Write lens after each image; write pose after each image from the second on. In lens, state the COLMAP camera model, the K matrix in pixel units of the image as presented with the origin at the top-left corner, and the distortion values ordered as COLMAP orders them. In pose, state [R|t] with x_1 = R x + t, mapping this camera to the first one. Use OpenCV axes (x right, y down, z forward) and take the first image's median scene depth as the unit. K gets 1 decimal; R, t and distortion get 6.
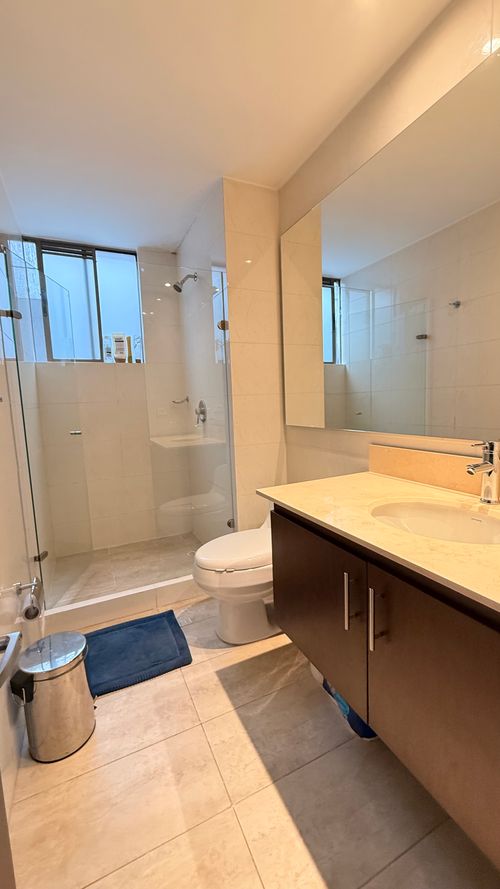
lens RADIAL K [[355.0, 0, 251.1], [0, 355.0, 446.0], [0, 0, 1]] dist [0.000822, -0.000318]
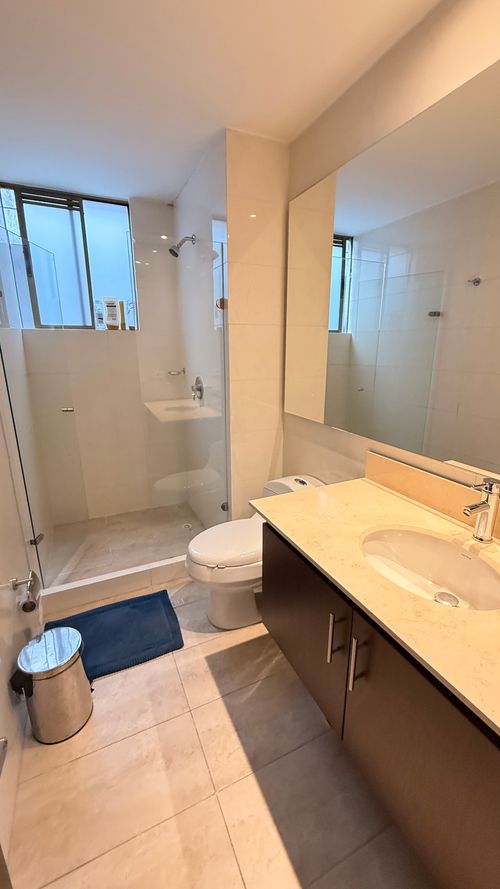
lens RADIAL K [[355.0, 0, 250.7], [0, 355.0, 444.7], [0, 0, 1]] dist [0.000822, -0.000318]
pose [[0.999256, 0.038113, 0.005975, 0.004634], [-0.038579, 0.987934, 0.149993, -0.124696], [-0.000186, -0.150112, 0.988669, 0.030836]]
